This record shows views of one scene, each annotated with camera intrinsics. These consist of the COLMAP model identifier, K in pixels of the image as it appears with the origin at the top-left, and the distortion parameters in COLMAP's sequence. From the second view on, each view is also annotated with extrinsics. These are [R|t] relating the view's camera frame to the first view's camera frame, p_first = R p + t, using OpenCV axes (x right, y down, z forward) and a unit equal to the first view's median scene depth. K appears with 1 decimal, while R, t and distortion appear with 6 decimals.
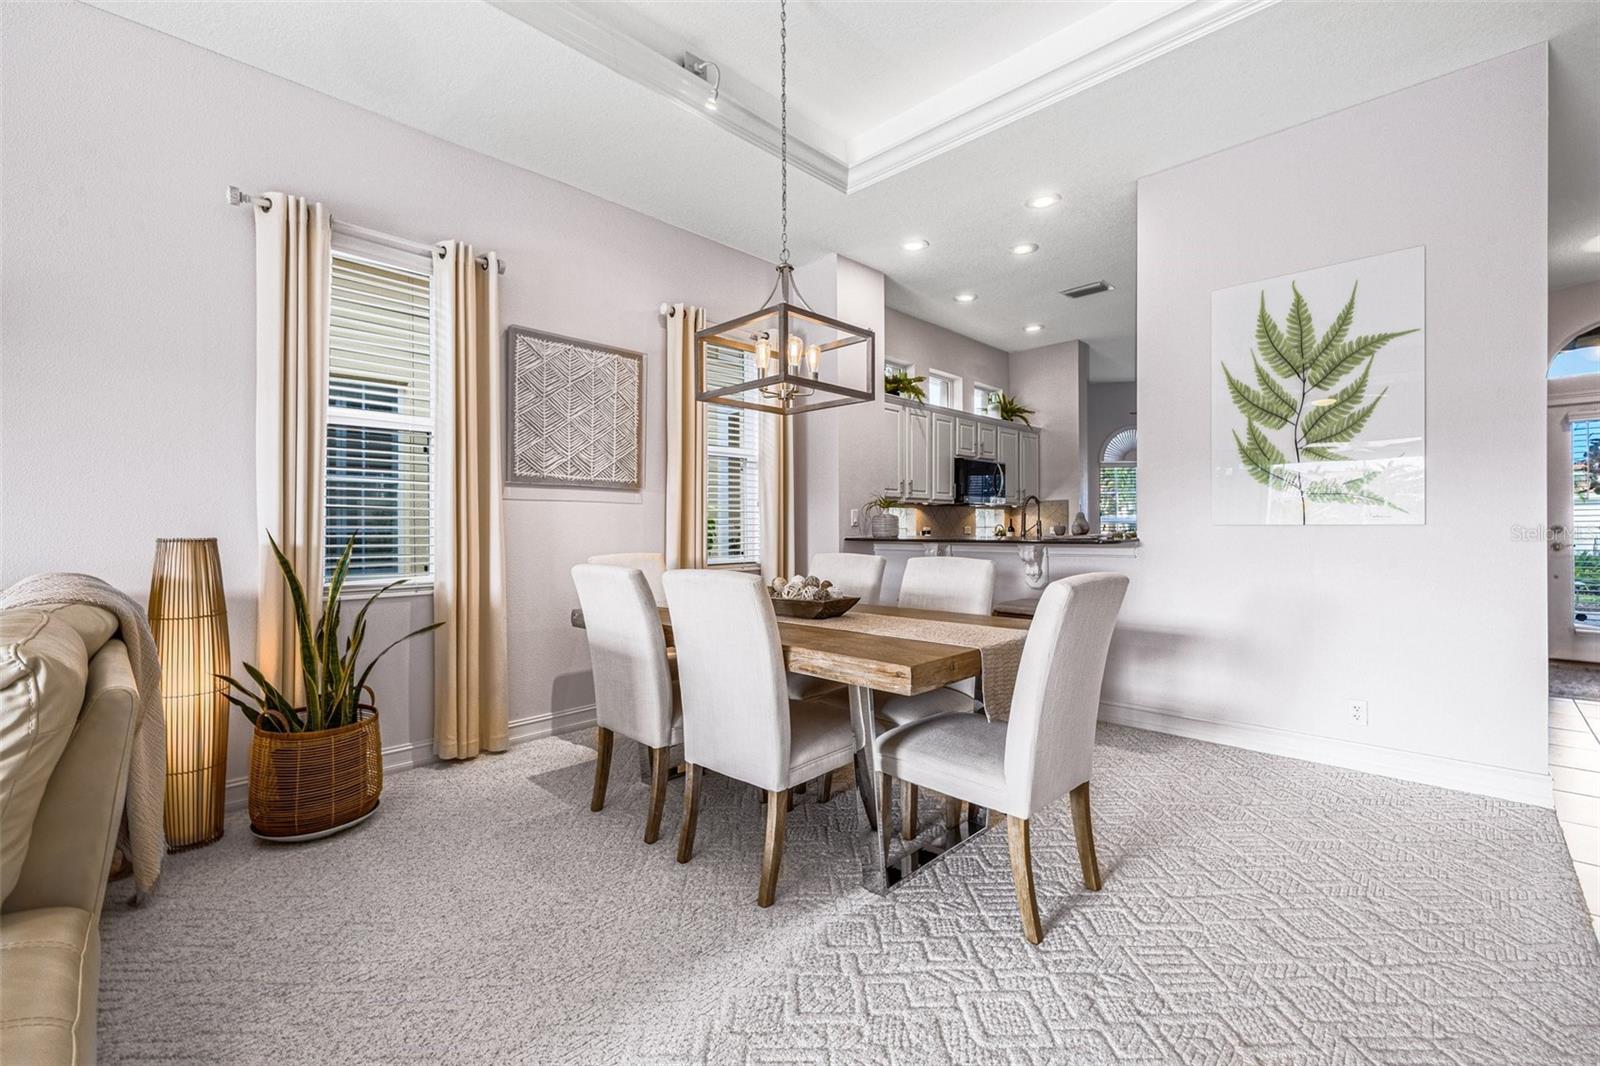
lens RADIAL K [[681.9, 0, 785.8], [0, 681.9, 522.6], [0, 0, 1]] dist [0.001254, -0.000890]
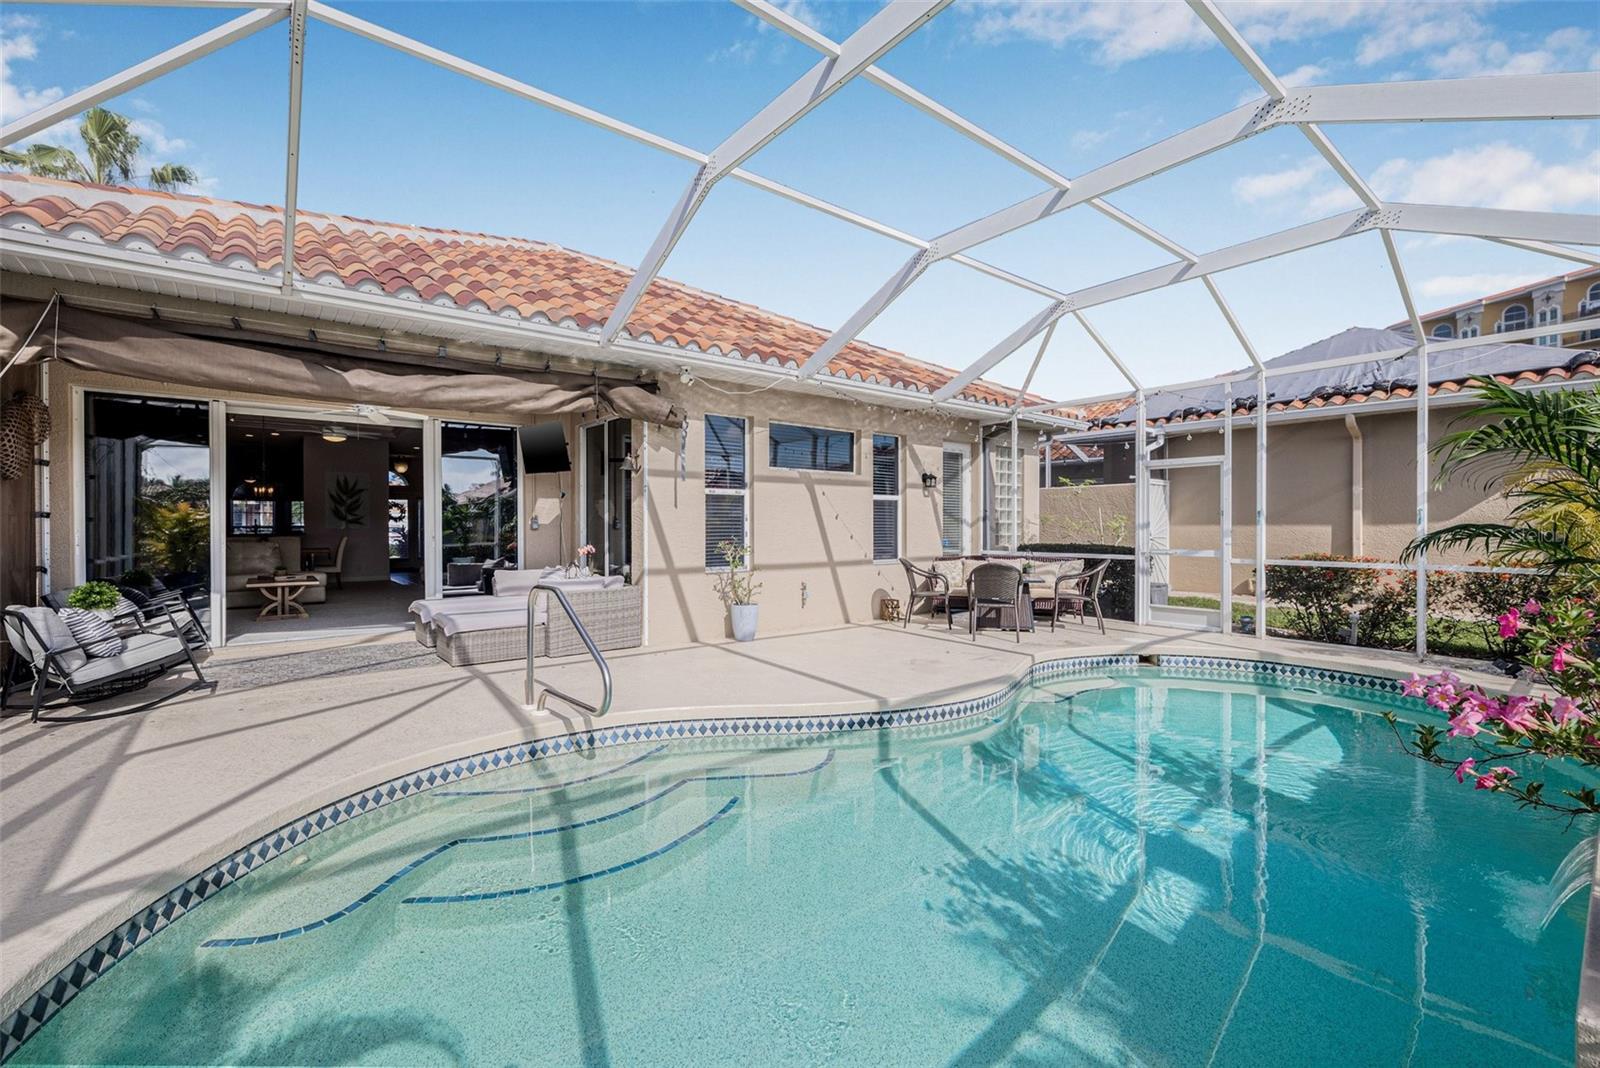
lens RADIAL K [[681.9, 0, 791.5], [0, 681.9, 534.6], [0, 0, 1]] dist [0.001254, -0.000890]
pose [[0.129420, -0.002073, 0.991588, -2.813062], [-0.000598, 0.999997, 0.002169, 0.023922], [-0.991590, -0.000874, 0.129418, -2.099374]]
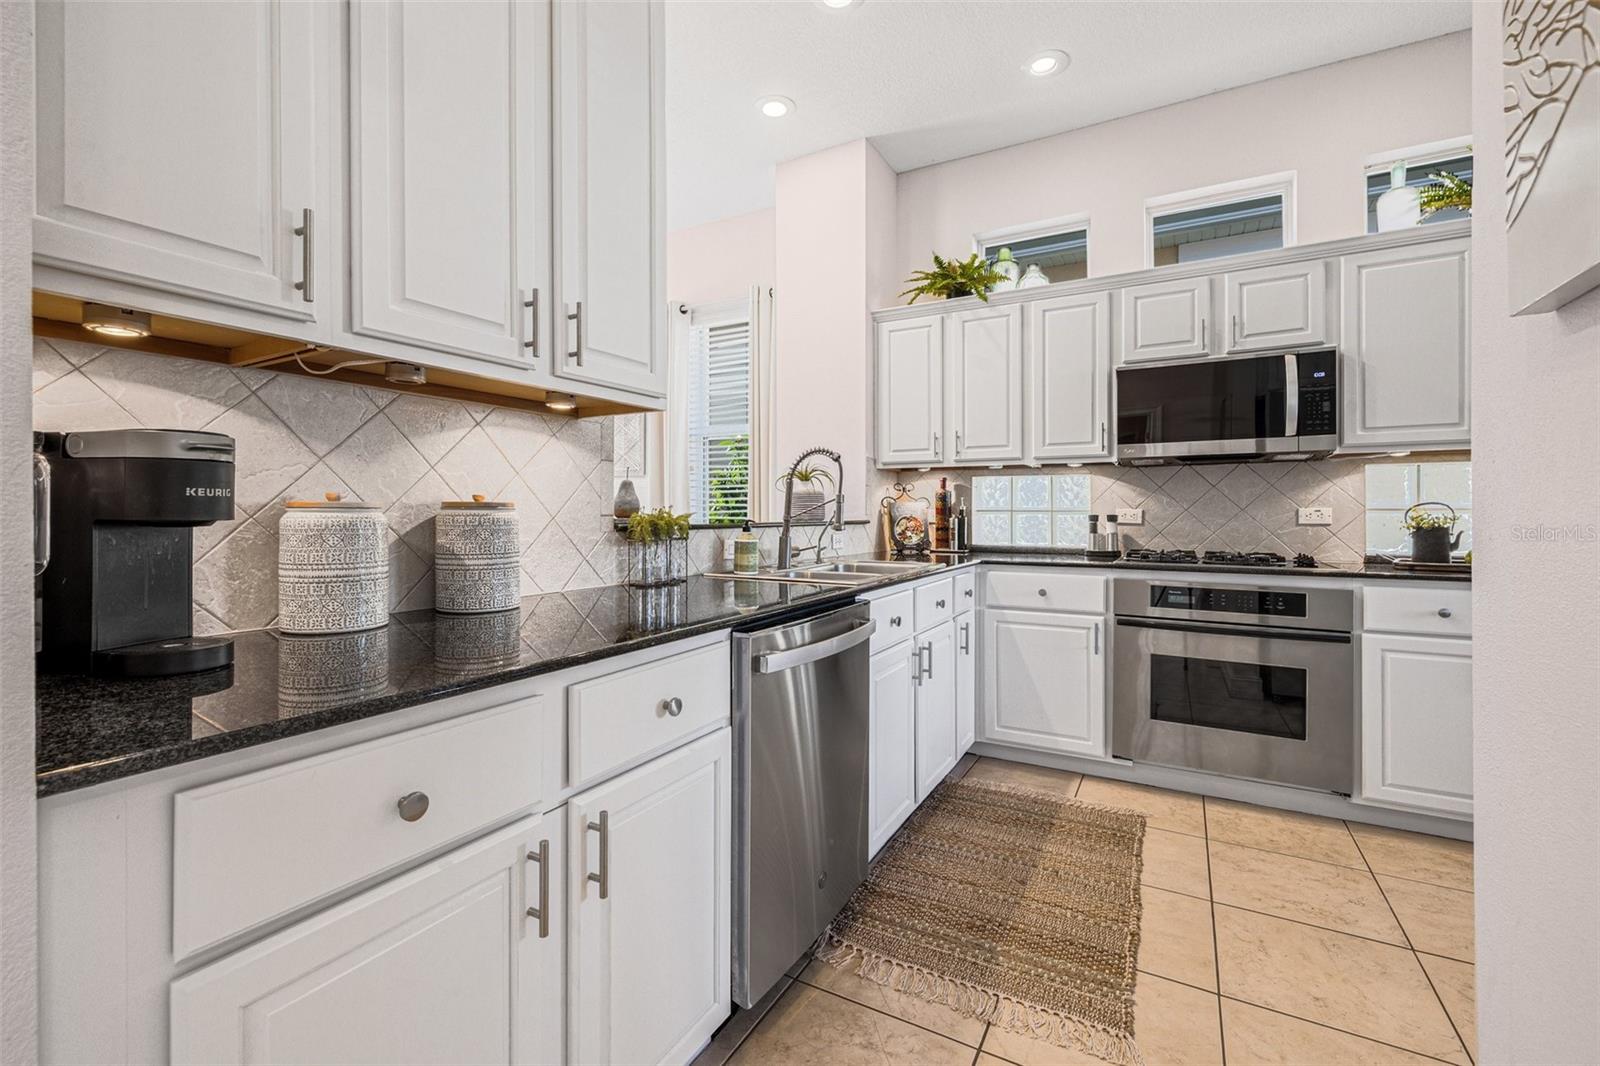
lens RADIAL K [[681.9, 0, 799.9], [0, 681.9, 512.0], [0, 0, 1]] dist [0.001254, -0.000890]
pose [[0.265188, 0.002568, -0.964193, 1.098756], [0.002104, 0.999993, 0.003242, 0.012504], [0.964194, -0.002889, 0.265181, 1.043382]]
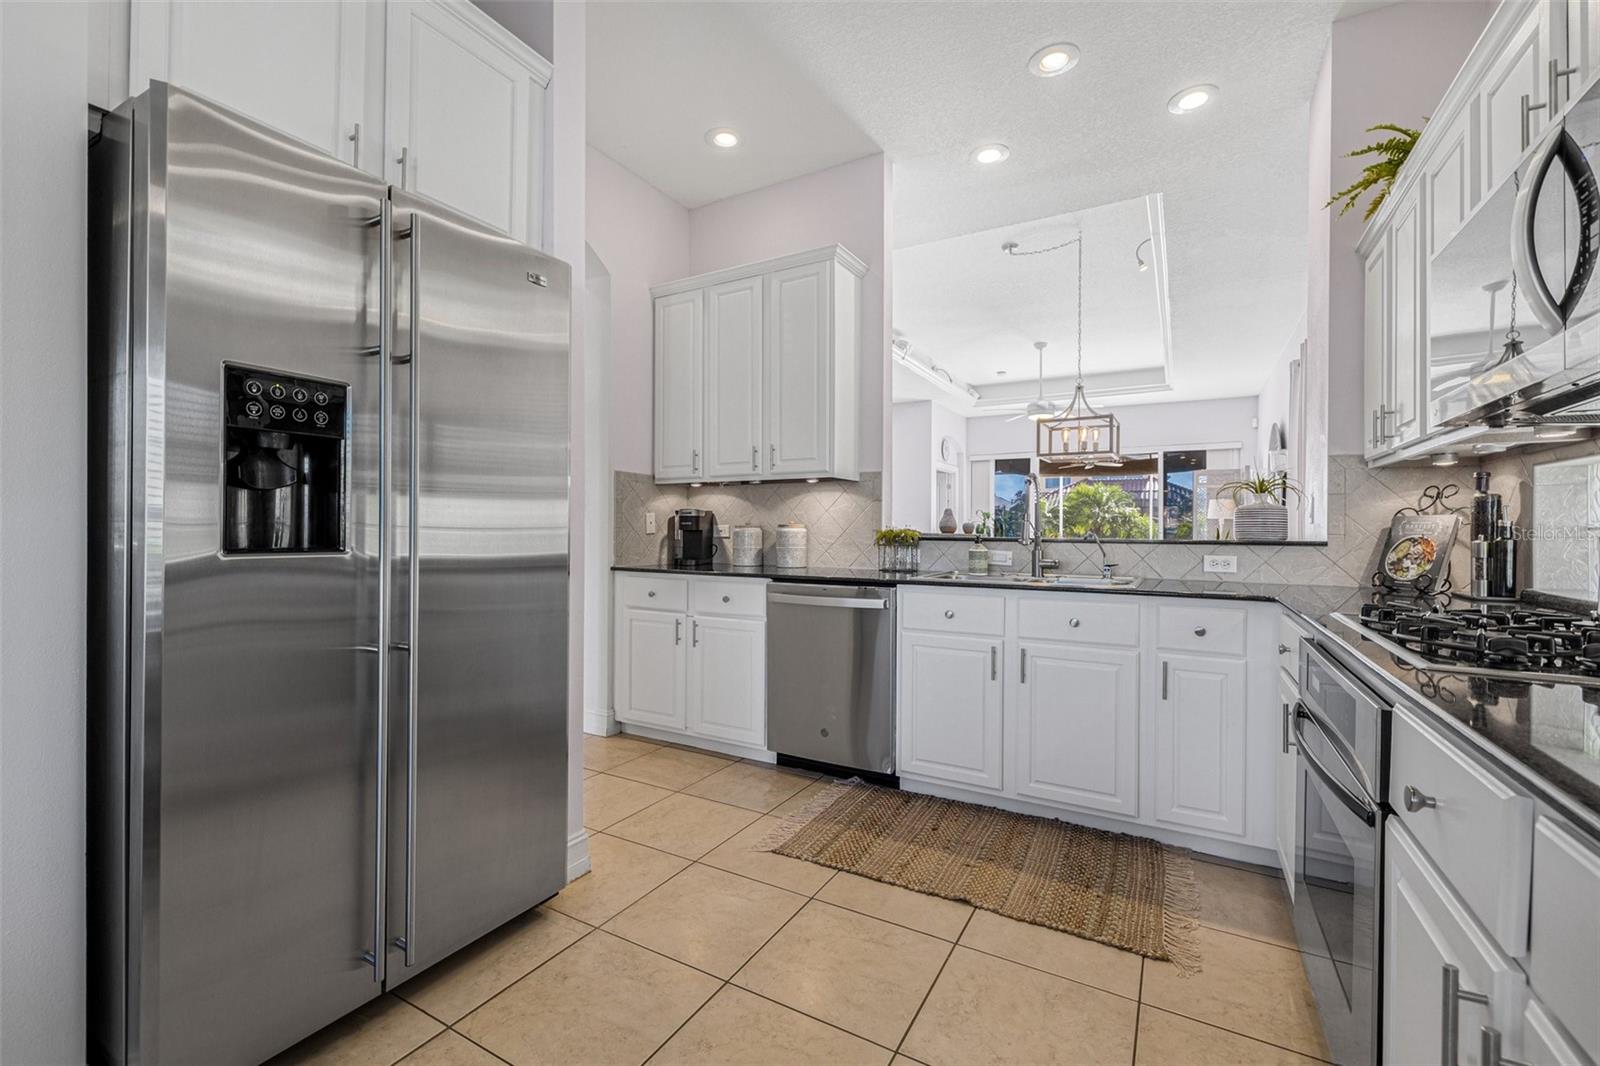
lens RADIAL K [[681.9, 0, 794.8], [0, 681.9, 530.4], [0, 0, 1]] dist [0.001254, -0.000890]
pose [[-0.967157, -0.002416, -0.254166, 0.917115], [-0.002050, 0.999996, -0.001706, 0.018221], [0.254170, -0.001129, -0.967159, 1.926623]]
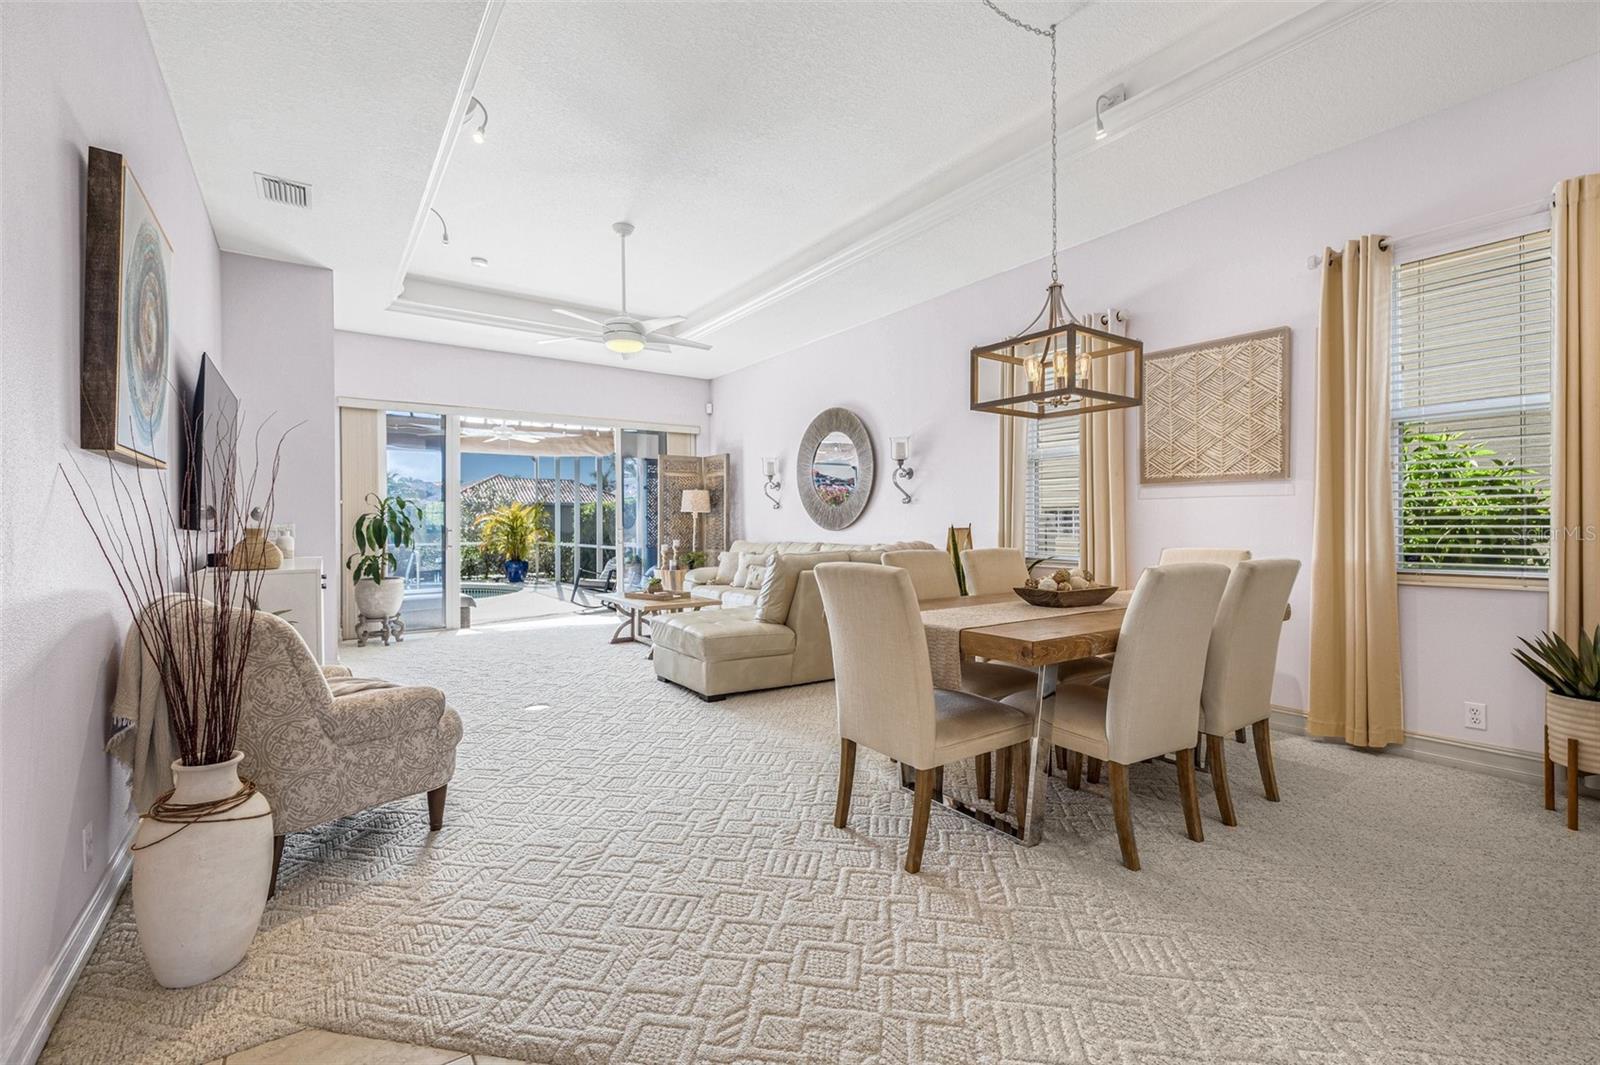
lens RADIAL K [[681.9, 0, 786.9], [0, 681.9, 529.6], [0, 0, 1]] dist [0.001254, -0.000890]
pose [[-0.188117, 0.008809, -0.982107, 0.860969], [0.006468, 0.999949, 0.007730, 0.008215], [0.982125, -0.004898, -0.188164, 0.567072]]
